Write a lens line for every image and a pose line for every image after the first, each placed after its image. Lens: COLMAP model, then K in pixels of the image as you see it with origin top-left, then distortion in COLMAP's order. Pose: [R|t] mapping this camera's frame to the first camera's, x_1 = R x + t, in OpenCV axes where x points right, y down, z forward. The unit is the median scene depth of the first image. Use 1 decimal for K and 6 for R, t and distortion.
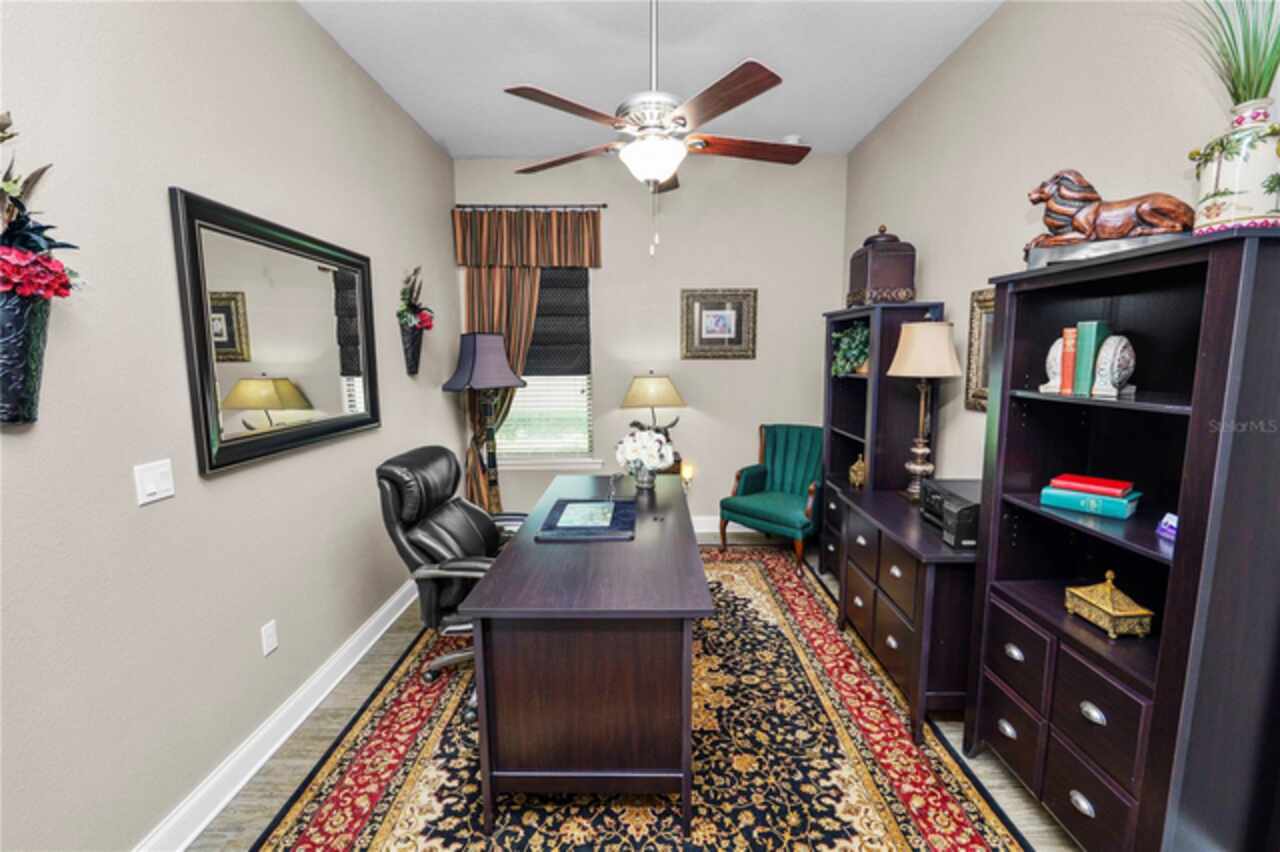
lens RADIAL K [[521.0, 0, 640.0], [0, 521.0, 421.3], [0, 0, 1]] dist [-0.015728, 0.002282]
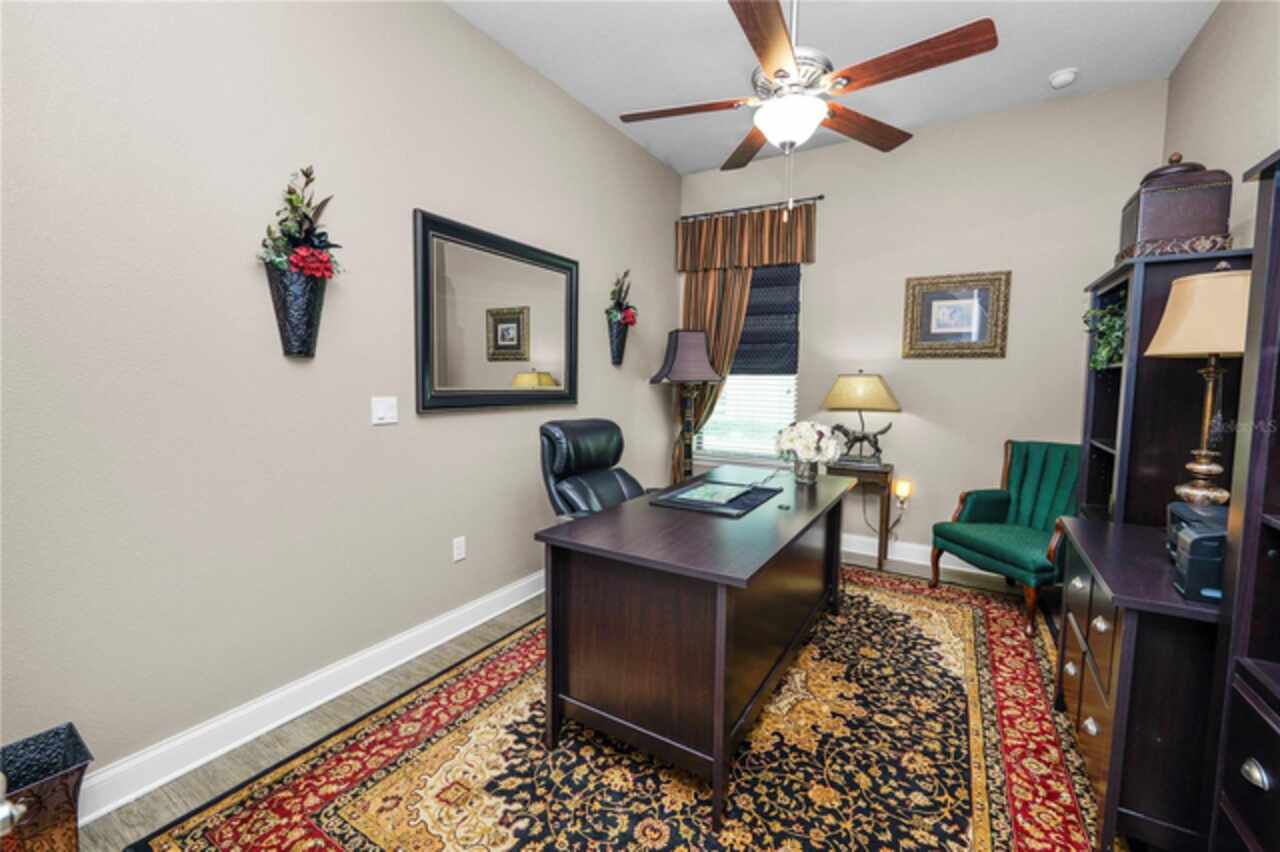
lens RADIAL K [[521.0, 0, 640.0], [0, 521.0, 421.3], [0, 0, 1]] dist [-0.015728, 0.002282]
pose [[0.860435, 0.060379, -0.505971, 0.255284], [-0.083774, 0.996206, -0.023581, 0.075248], [0.502627, 0.062677, 0.862228, 0.066161]]
